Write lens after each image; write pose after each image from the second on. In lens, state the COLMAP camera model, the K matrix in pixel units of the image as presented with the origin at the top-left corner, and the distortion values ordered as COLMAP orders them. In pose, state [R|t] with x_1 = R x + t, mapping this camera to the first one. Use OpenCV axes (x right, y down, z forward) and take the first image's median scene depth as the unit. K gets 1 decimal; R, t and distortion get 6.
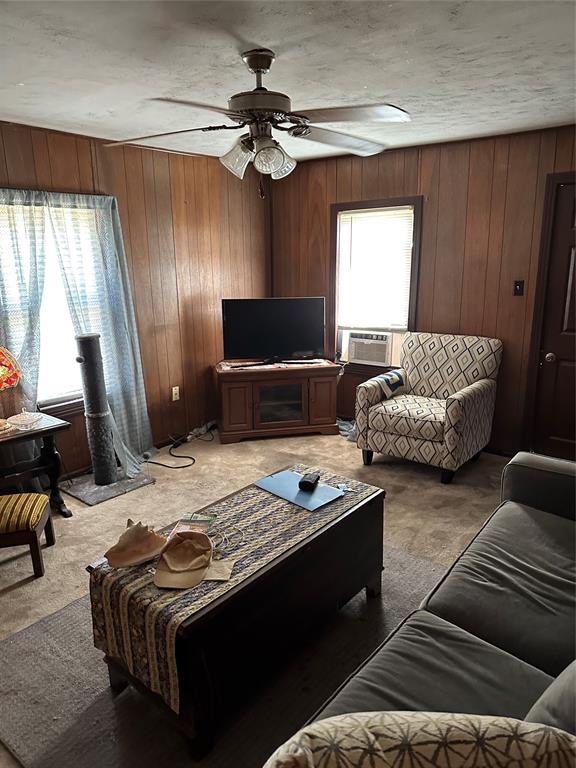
lens RADIAL K [[538.8, 0, 287.7], [0, 538.8, 384.4], [0, 0, 1]] dist [0.010663, 0.000684]
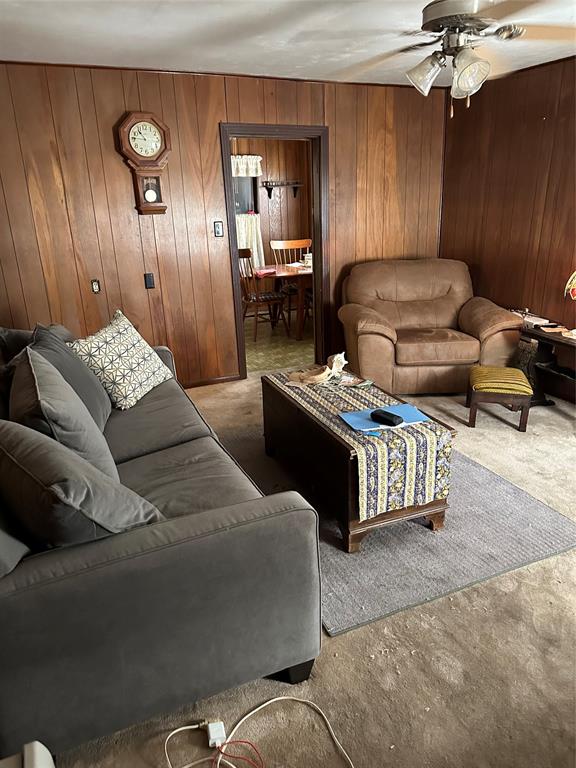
lens RADIAL K [[538.8, 0, 288.9], [0, 538.8, 383.7], [0, 0, 1]] dist [0.010663, 0.000684]
pose [[-0.456339, 0.329726, -0.826460, 1.072643], [-0.185709, 0.873062, 0.450860, -0.342223], [0.870211, 0.359226, -0.337179, 1.319781]]
